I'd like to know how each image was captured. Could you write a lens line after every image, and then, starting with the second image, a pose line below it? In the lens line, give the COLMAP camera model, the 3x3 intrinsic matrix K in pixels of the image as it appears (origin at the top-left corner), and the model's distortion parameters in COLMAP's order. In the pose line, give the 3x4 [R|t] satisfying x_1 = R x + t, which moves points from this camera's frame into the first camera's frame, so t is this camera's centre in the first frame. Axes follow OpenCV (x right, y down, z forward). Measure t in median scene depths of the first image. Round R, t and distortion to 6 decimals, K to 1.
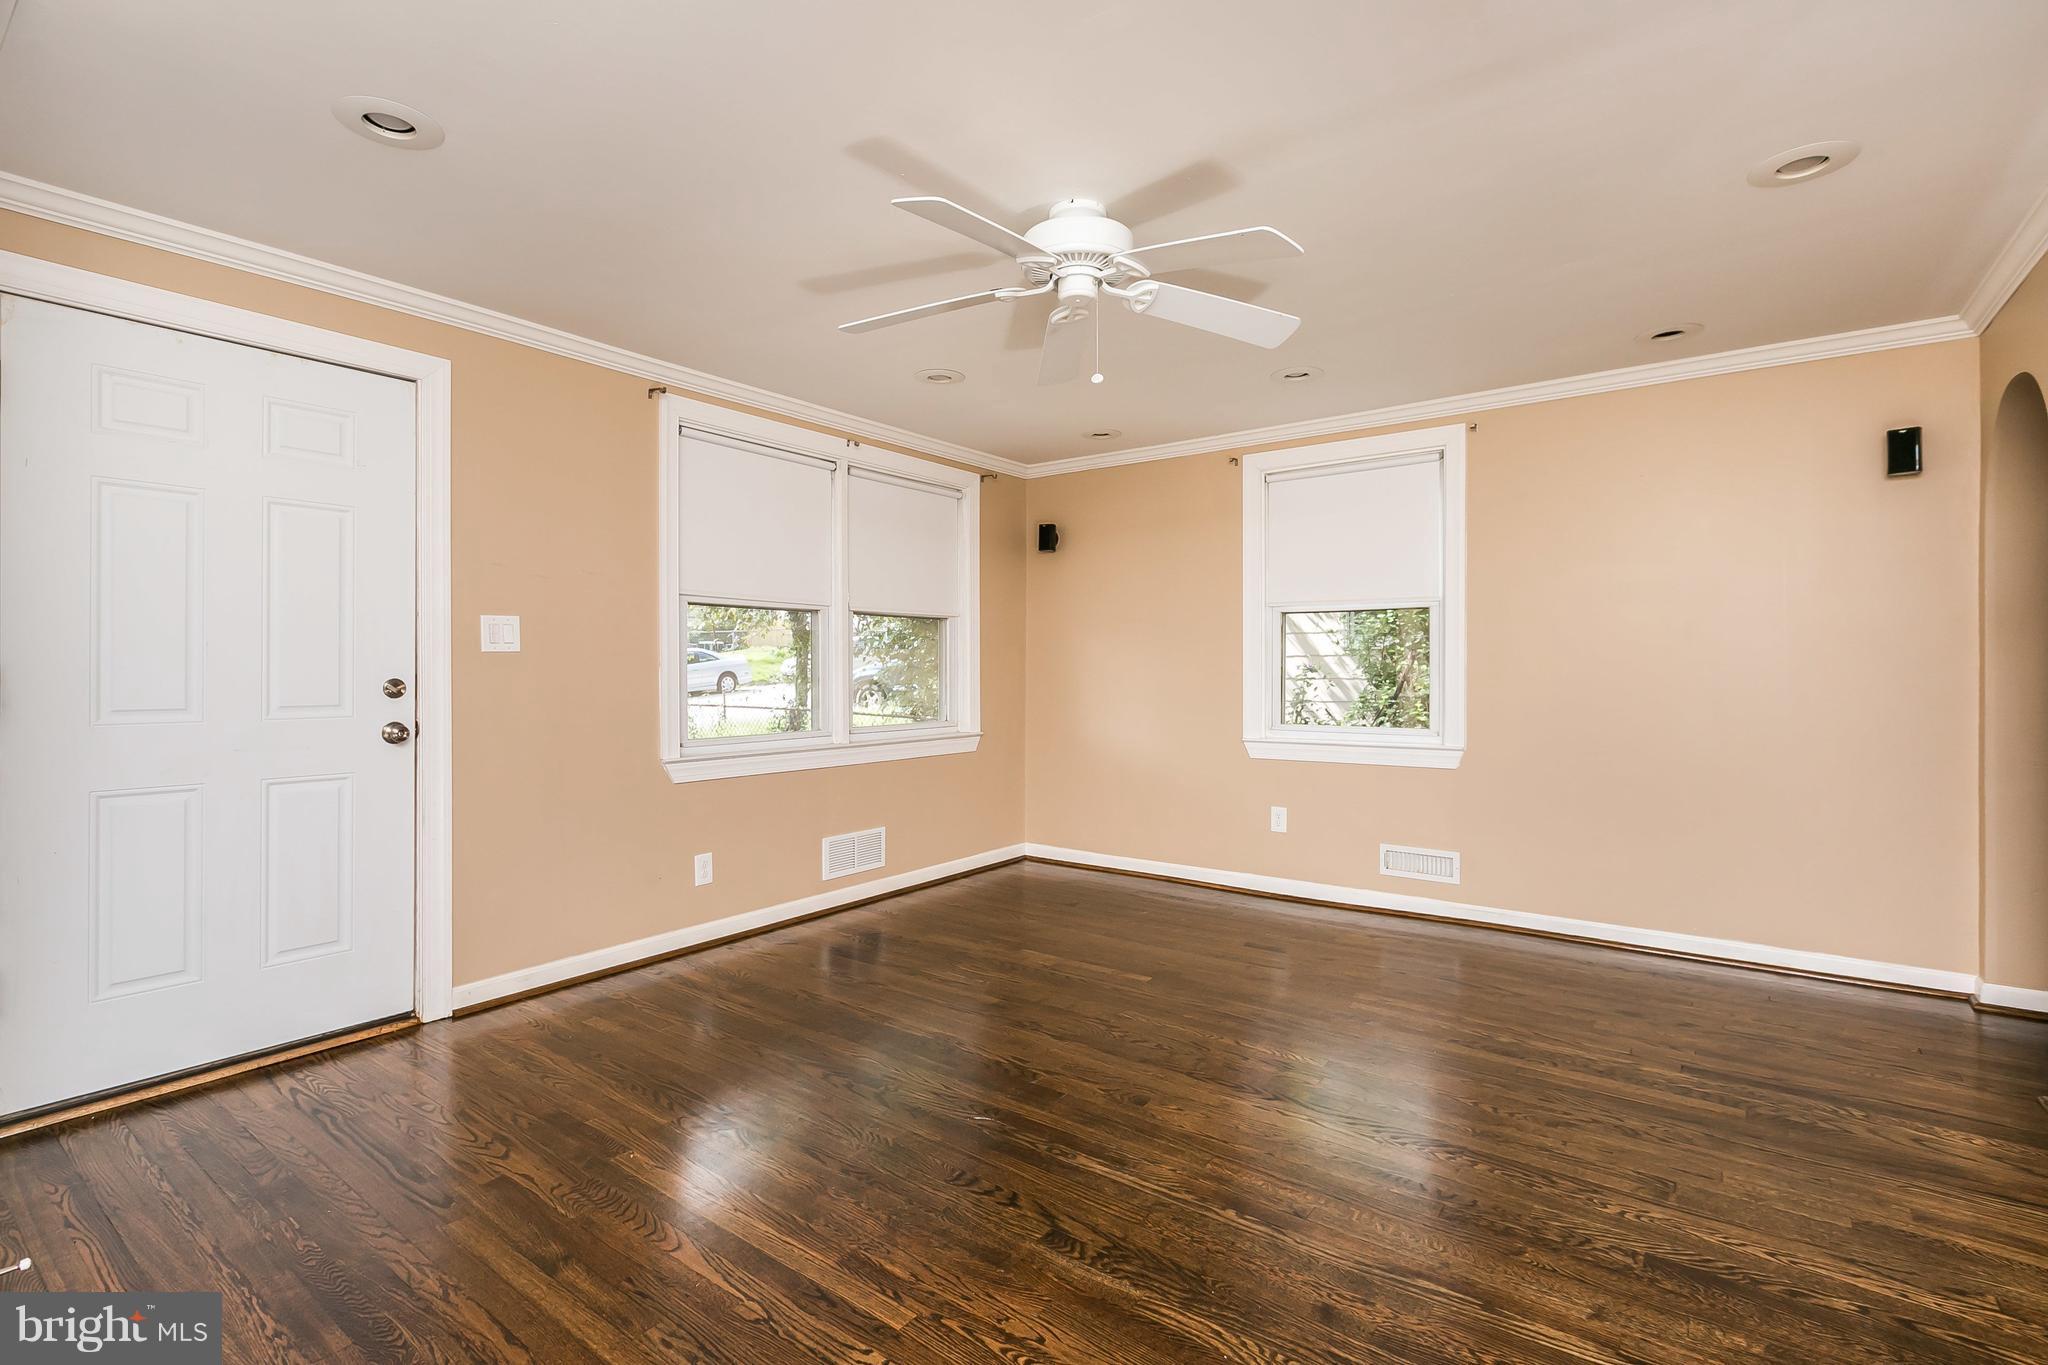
lens RADIAL K [[929.1, 0, 1024.0], [0, 929.1, 682.5], [0, 0, 1]] dist [-0.001400, -0.000602]
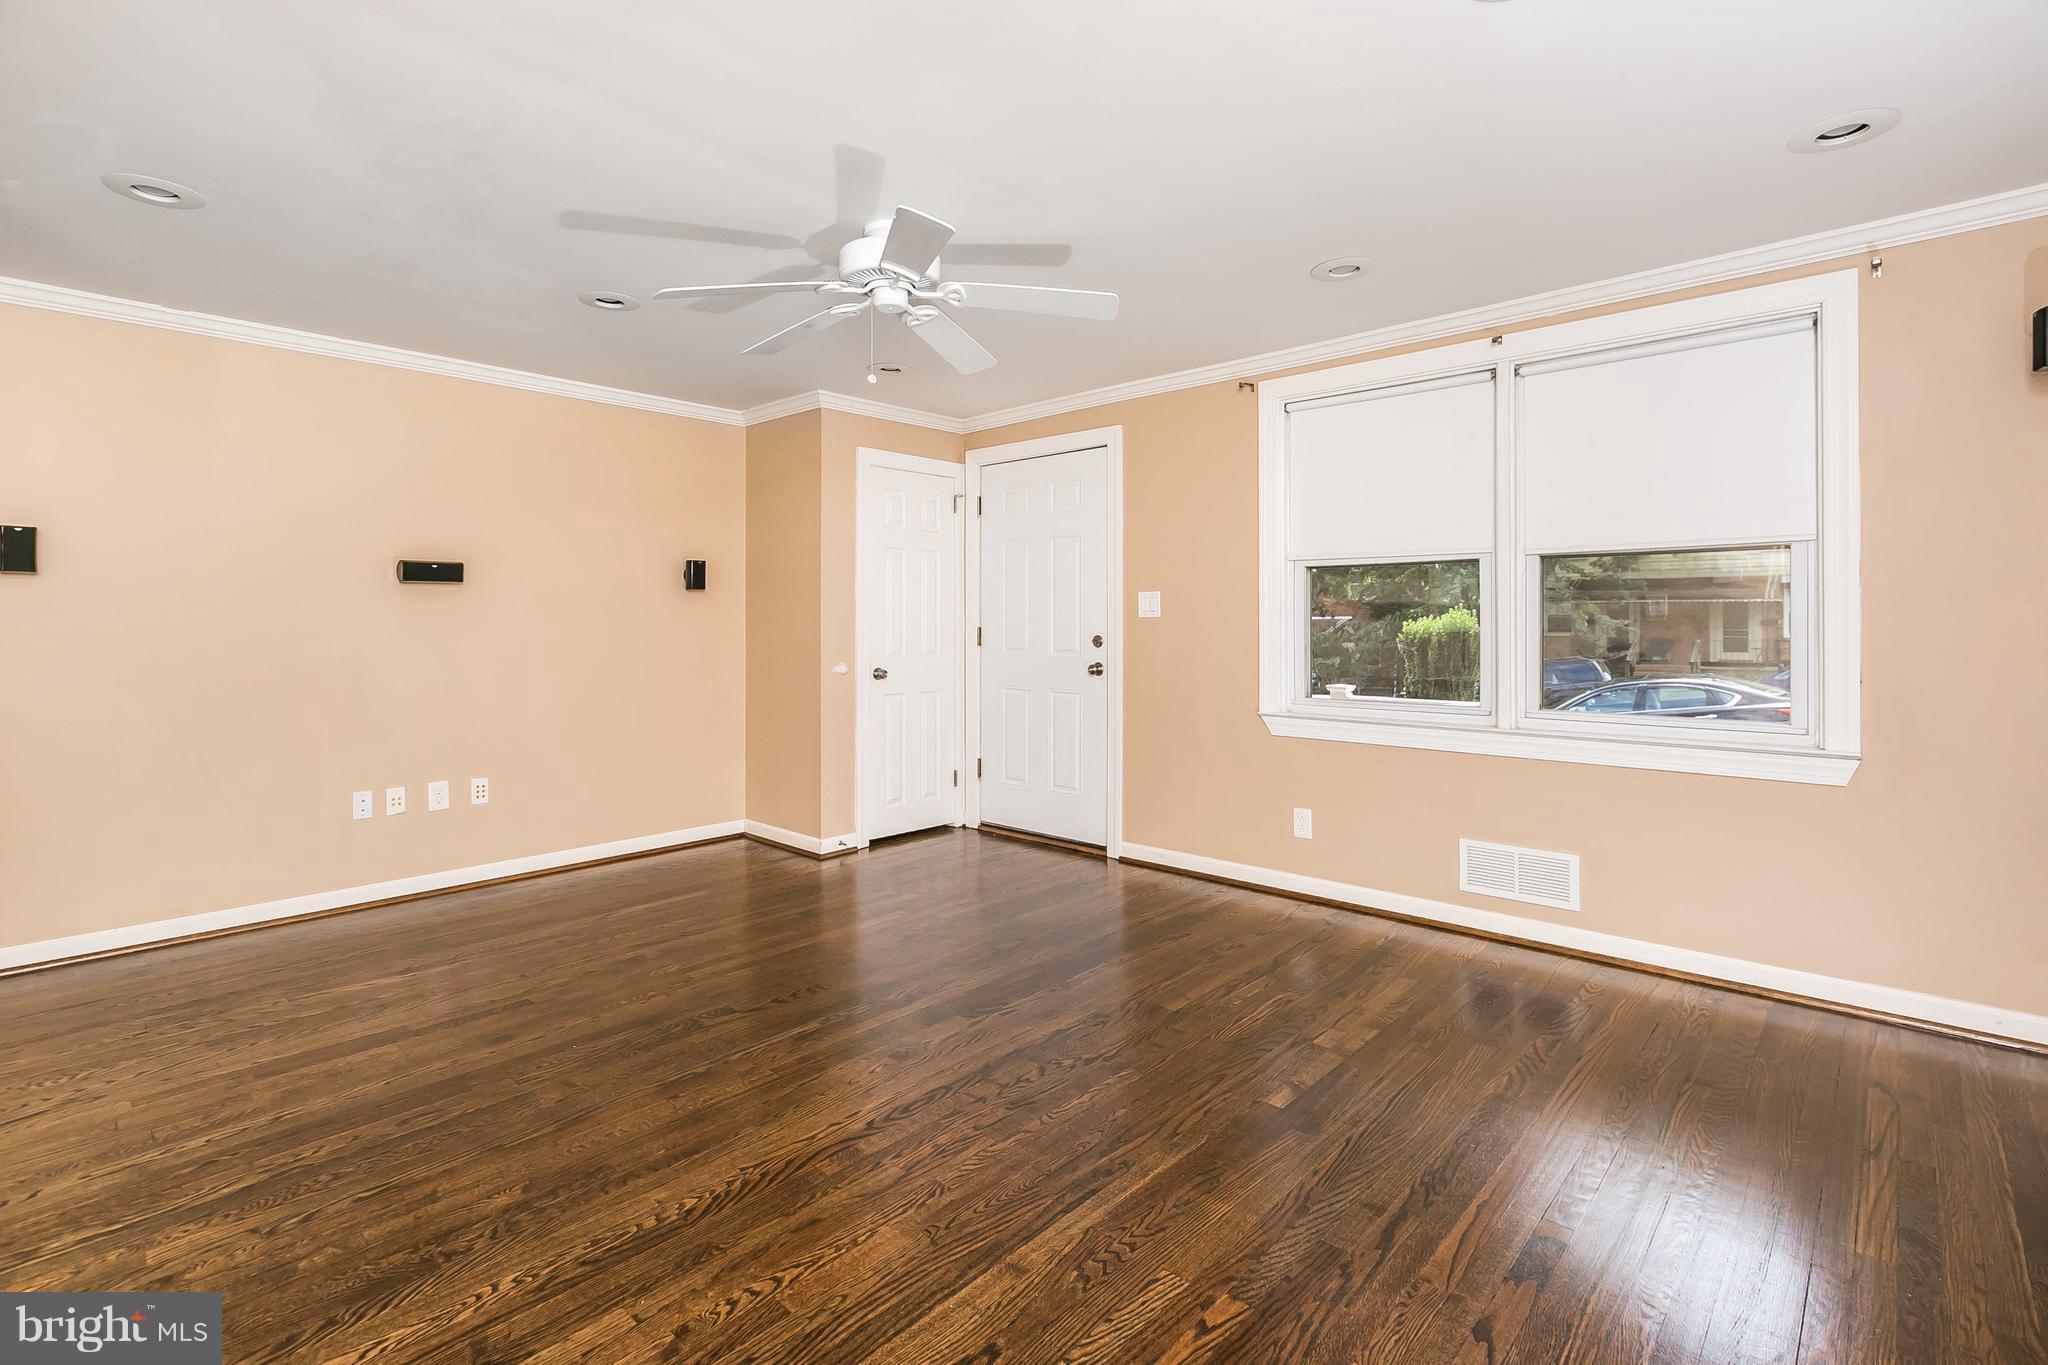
lens RADIAL K [[950.4, 0, 1026.6], [0, 950.4, 626.9], [0, 0, 1]] dist [0.002252, 0.000113]
pose [[-0.099465, 0.006281, -0.995021, 1.050172], [-0.012524, 0.999893, 0.007563, -0.031951], [0.994962, 0.013214, -0.099376, 1.124795]]
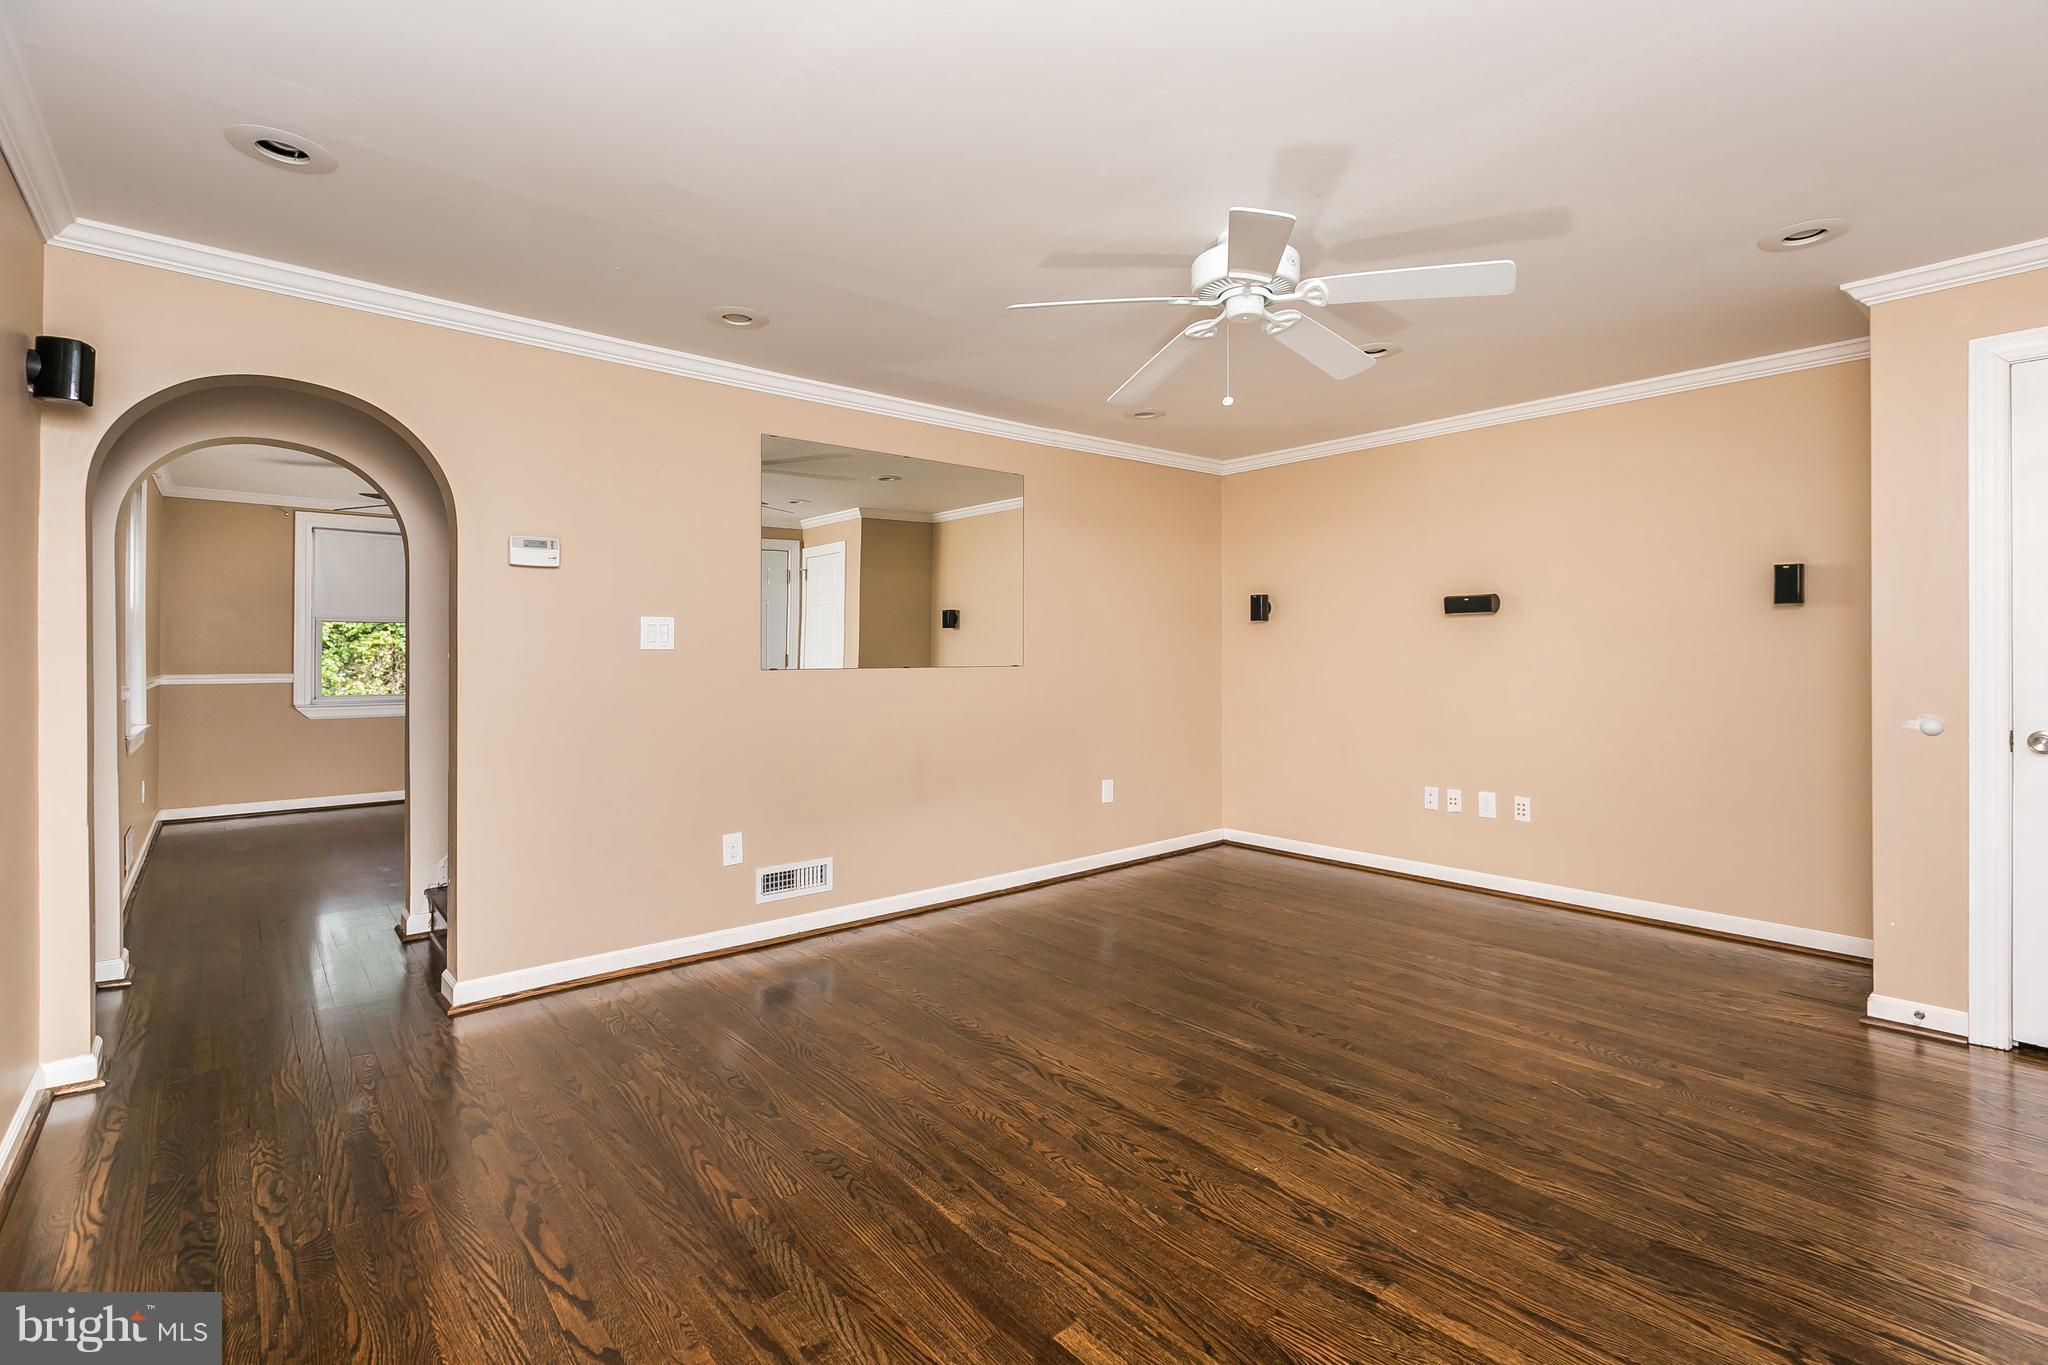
lens RADIAL K [[940.6, 0, 1020.0], [0, 940.6, 652.7], [0, 0, 1]] dist [0.000121, 0.000201]
pose [[-0.974491, 0.003869, 0.224393, 0.061787], [0.007193, 0.999876, 0.013998, -0.038253], [-0.224311, 0.015255, -0.974398, 1.855323]]
